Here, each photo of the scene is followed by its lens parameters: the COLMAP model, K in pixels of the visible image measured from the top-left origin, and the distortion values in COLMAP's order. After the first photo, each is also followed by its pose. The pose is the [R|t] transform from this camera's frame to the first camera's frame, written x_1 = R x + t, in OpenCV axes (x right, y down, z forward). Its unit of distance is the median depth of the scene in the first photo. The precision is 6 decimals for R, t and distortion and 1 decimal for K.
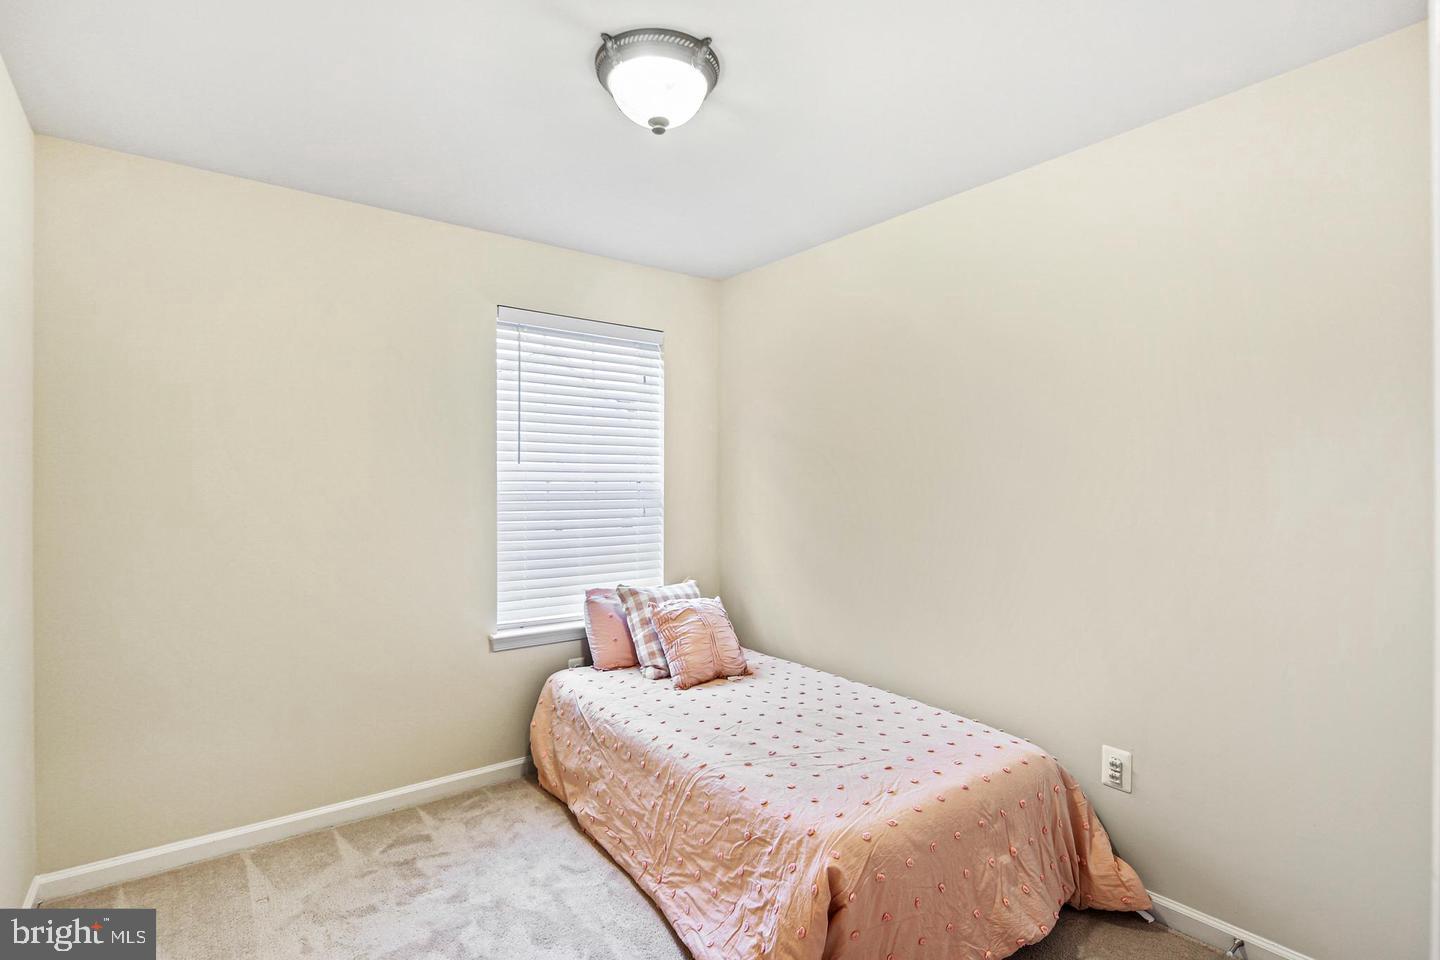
lens RADIAL K [[704.3, 0, 722.3], [0, 704.3, 475.4], [0, 0, 1]] dist [0.002501, -0.001133]
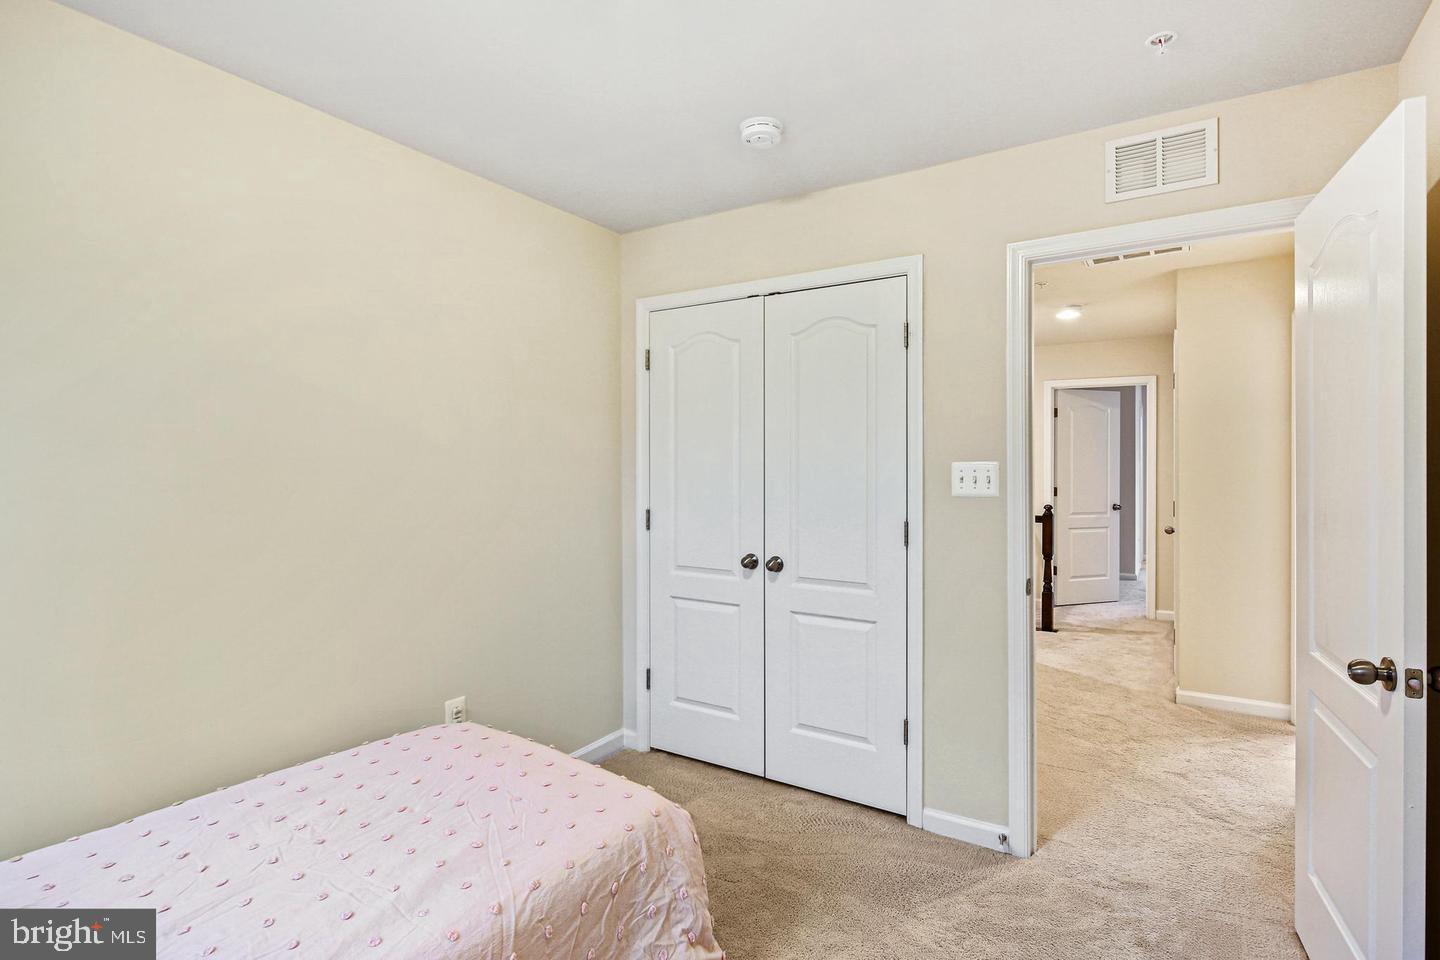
lens RADIAL K [[704.3, 0, 722.3], [0, 704.3, 475.4], [0, 0, 1]] dist [0.002501, -0.001133]
pose [[-0.336120, -0.015482, 0.941692, -0.780657], [-0.008401, 0.999874, 0.013440, 0.002121], [-0.941782, -0.003394, -0.336208, 1.136797]]
